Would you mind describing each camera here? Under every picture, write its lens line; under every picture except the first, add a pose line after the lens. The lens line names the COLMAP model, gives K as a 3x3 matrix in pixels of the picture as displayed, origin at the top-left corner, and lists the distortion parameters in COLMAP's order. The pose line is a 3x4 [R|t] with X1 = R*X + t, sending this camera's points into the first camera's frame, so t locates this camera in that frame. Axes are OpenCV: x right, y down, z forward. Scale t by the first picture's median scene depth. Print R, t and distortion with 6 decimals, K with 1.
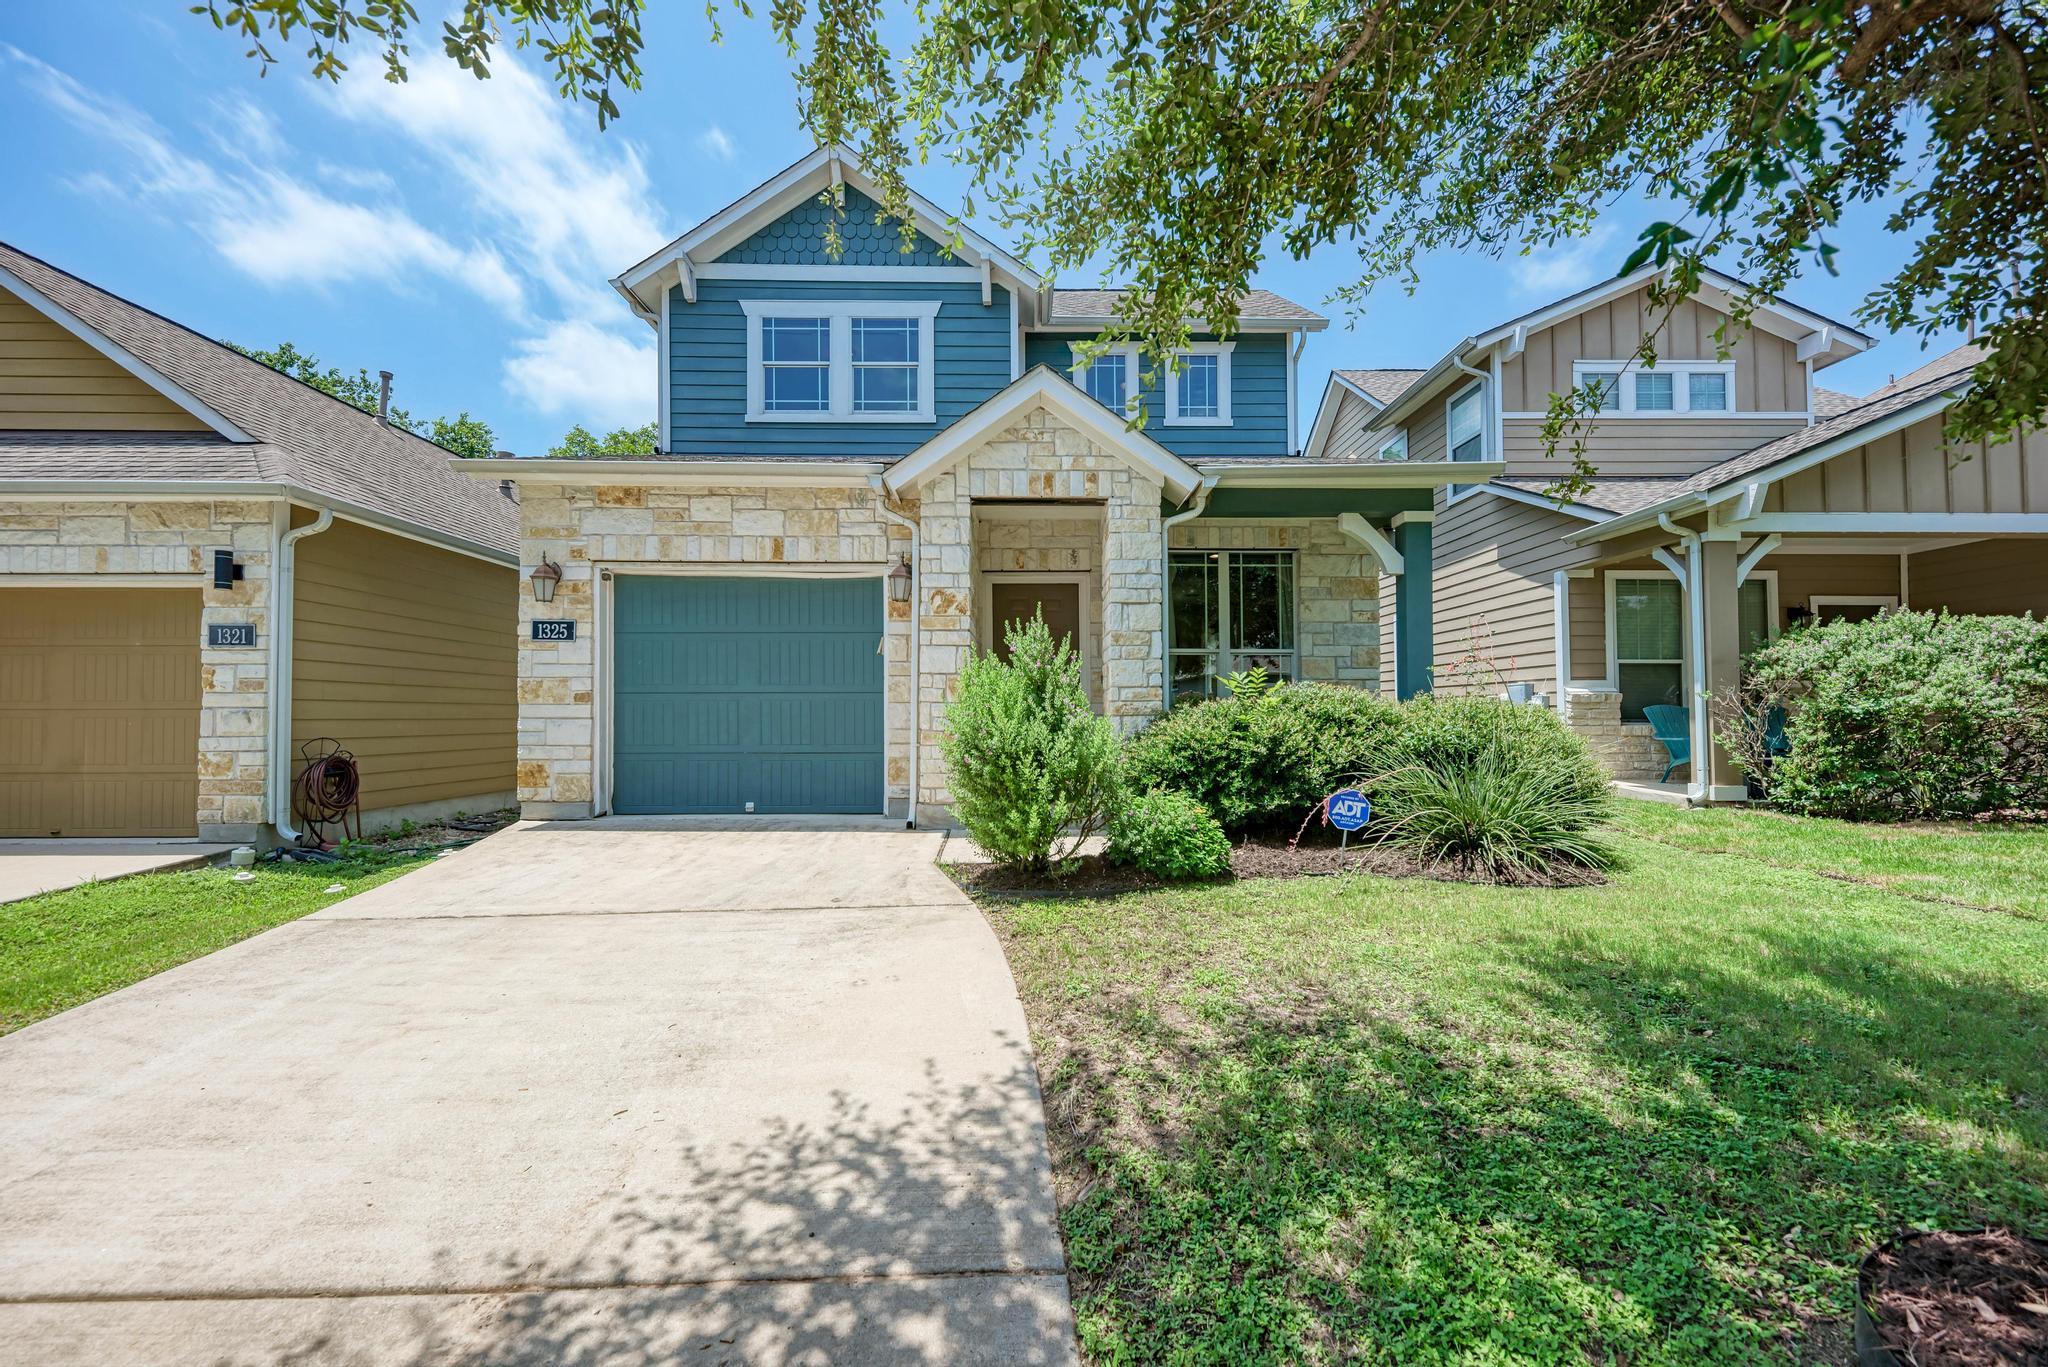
lens RADIAL K [[825.3, 0, 1029.1], [0, 825.3, 689.7], [0, 0, 1]] dist [0.011626, 0.000074]
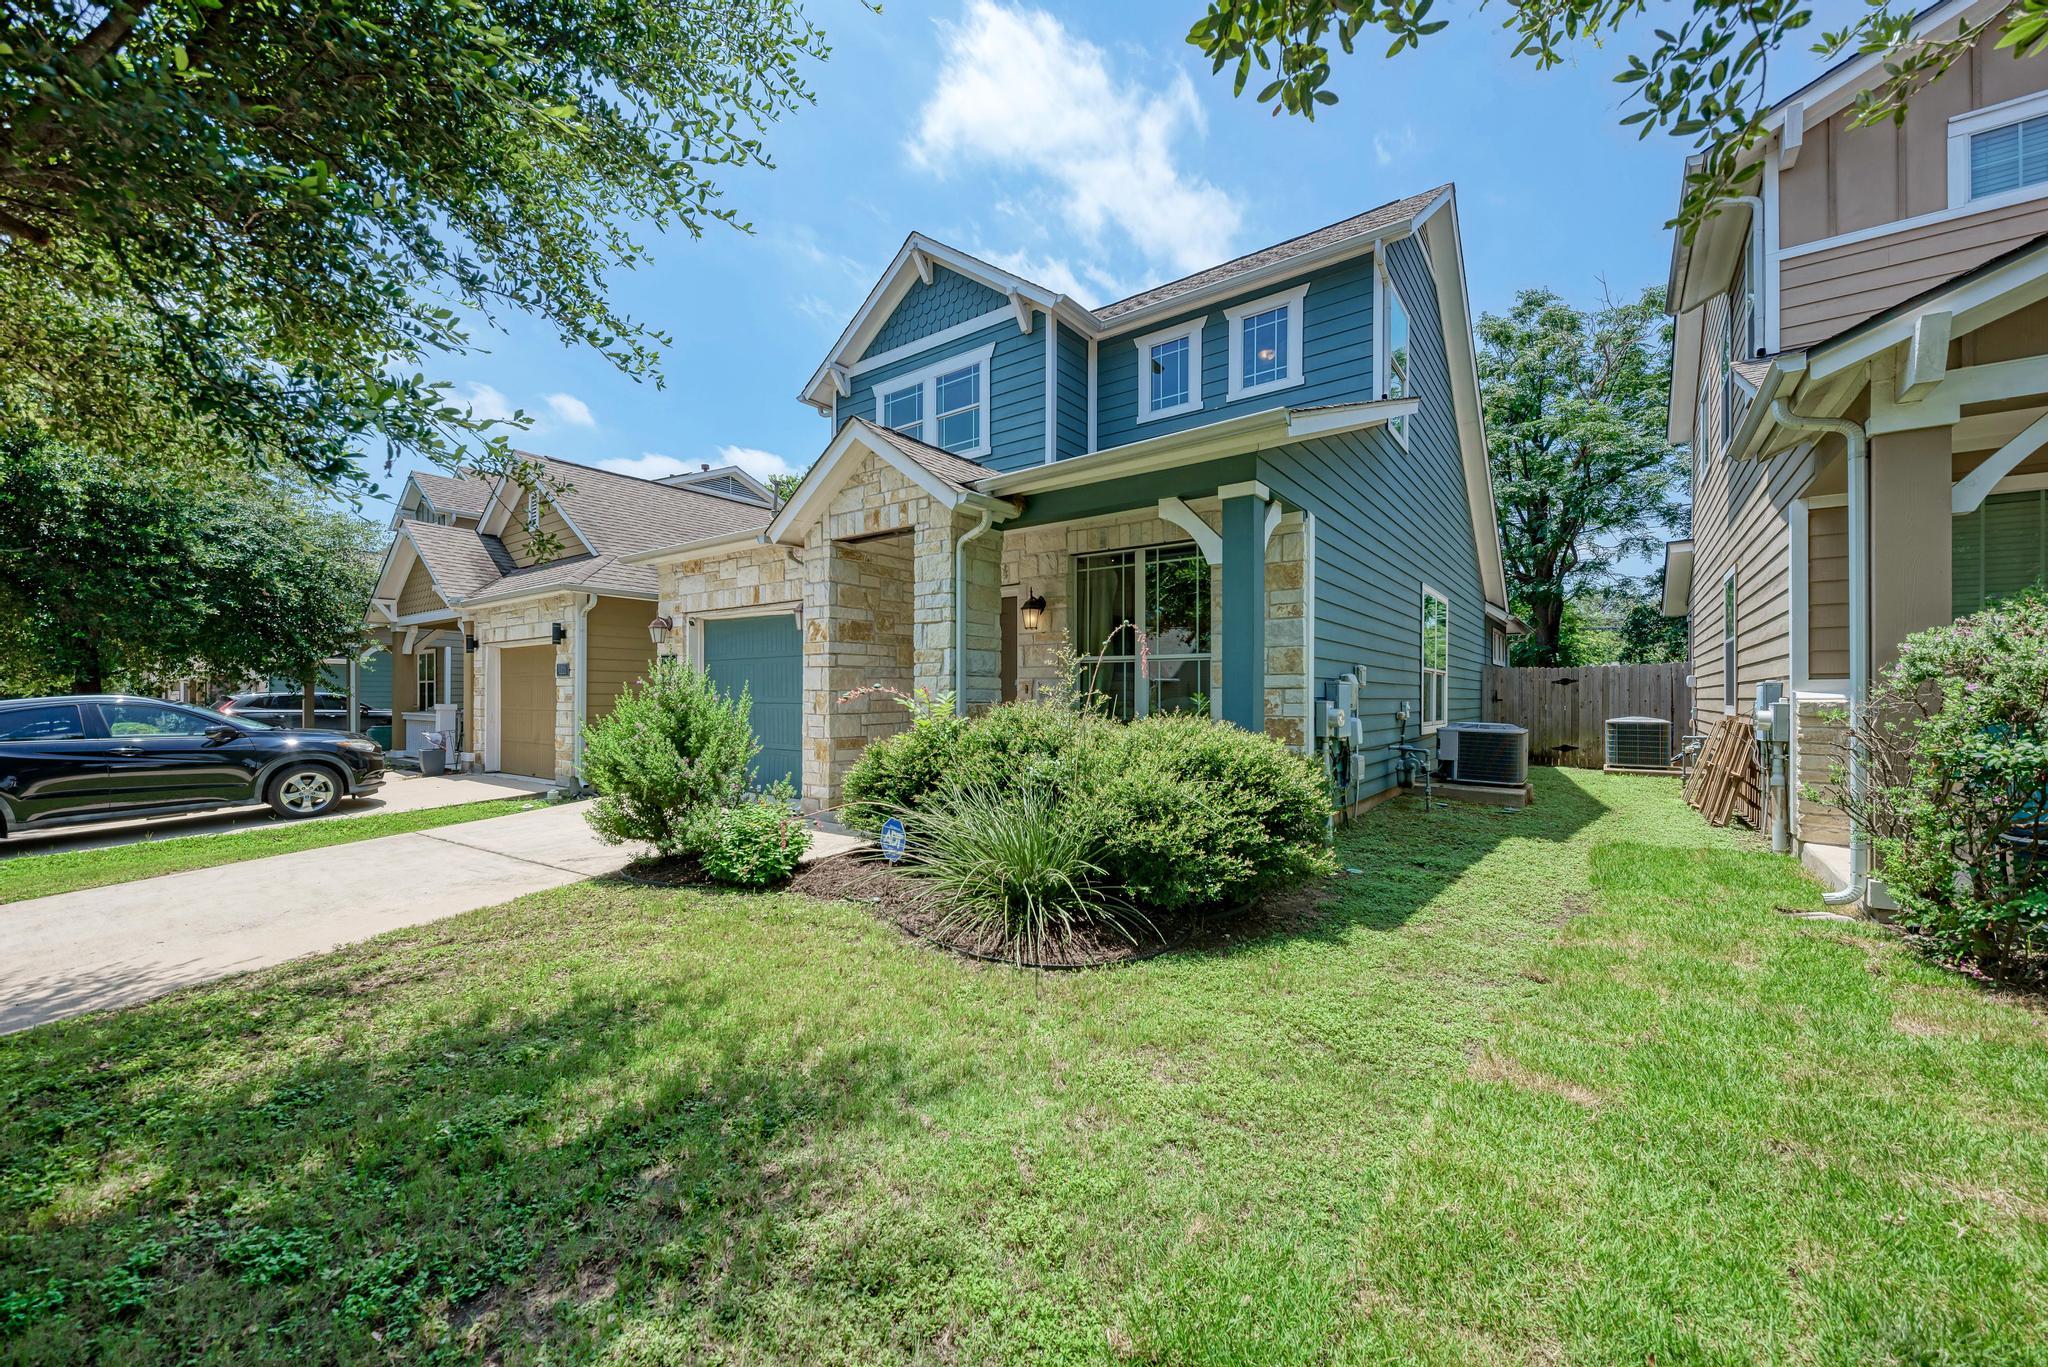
lens RADIAL K [[775.3, 0, 1019.0], [0, 775.3, 690.1], [0, 0, 1]] dist [0.004064, -0.000121]
pose [[0.788525, -0.003017, -0.614996, 0.785969], [0.016635, 0.999727, 0.016424, -0.031958], [0.614778, -0.023182, 0.788359, 0.277075]]
